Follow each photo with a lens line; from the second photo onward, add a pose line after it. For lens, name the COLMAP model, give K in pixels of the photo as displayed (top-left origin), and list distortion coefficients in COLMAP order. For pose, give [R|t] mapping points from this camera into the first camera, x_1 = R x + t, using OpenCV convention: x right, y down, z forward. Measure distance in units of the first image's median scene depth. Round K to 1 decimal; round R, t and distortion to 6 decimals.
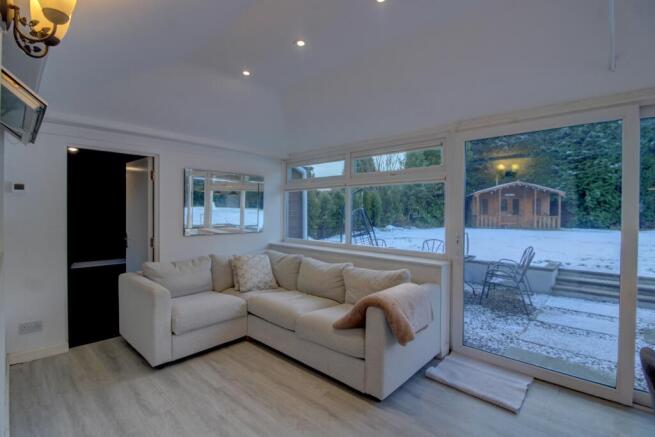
lens RADIAL K [[305.1, 0, 327.8], [0, 305.1, 214.6], [0, 0, 1]] dist [0.000638, -0.012040]
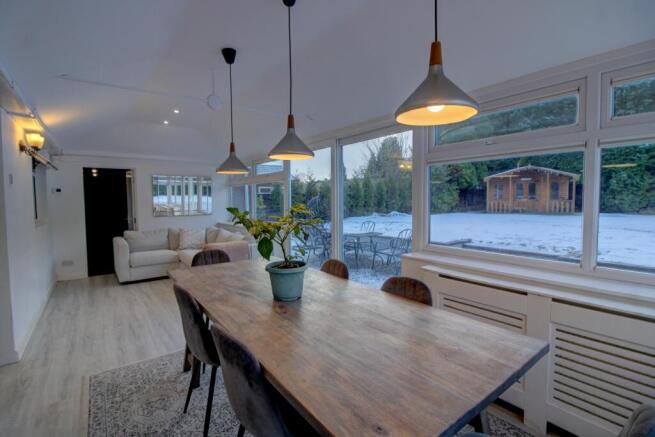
lens RADIAL K [[305.1, 0, 327.8], [0, 305.1, 214.6], [0, 0, 1]] dist [0.000638, -0.012040]
pose [[0.985265, -0.007525, -0.170871, 0.141062], [0.014366, 0.999142, 0.038833, 0.001778], [0.170432, -0.040715, 0.984528, -0.087767]]
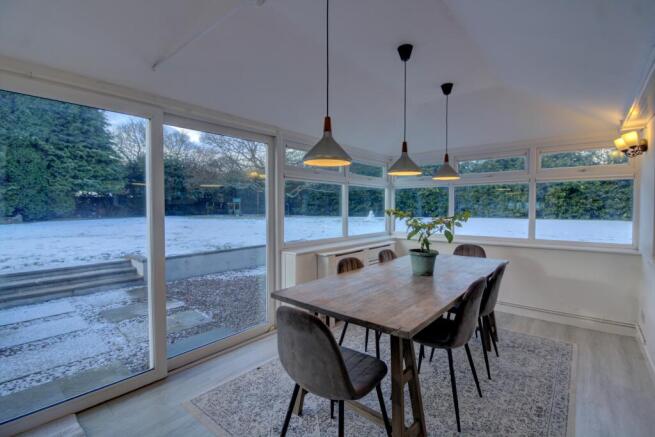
lens RADIAL K [[305.1, 0, 327.8], [0, 305.1, 214.6], [0, 0, 1]] dist [0.000638, -0.012040]
pose [[-0.063486, -0.032310, 0.997460, -0.412527], [0.008077, 0.999426, 0.032888, -0.017253], [-0.997950, 0.010145, -0.063189, 1.177353]]
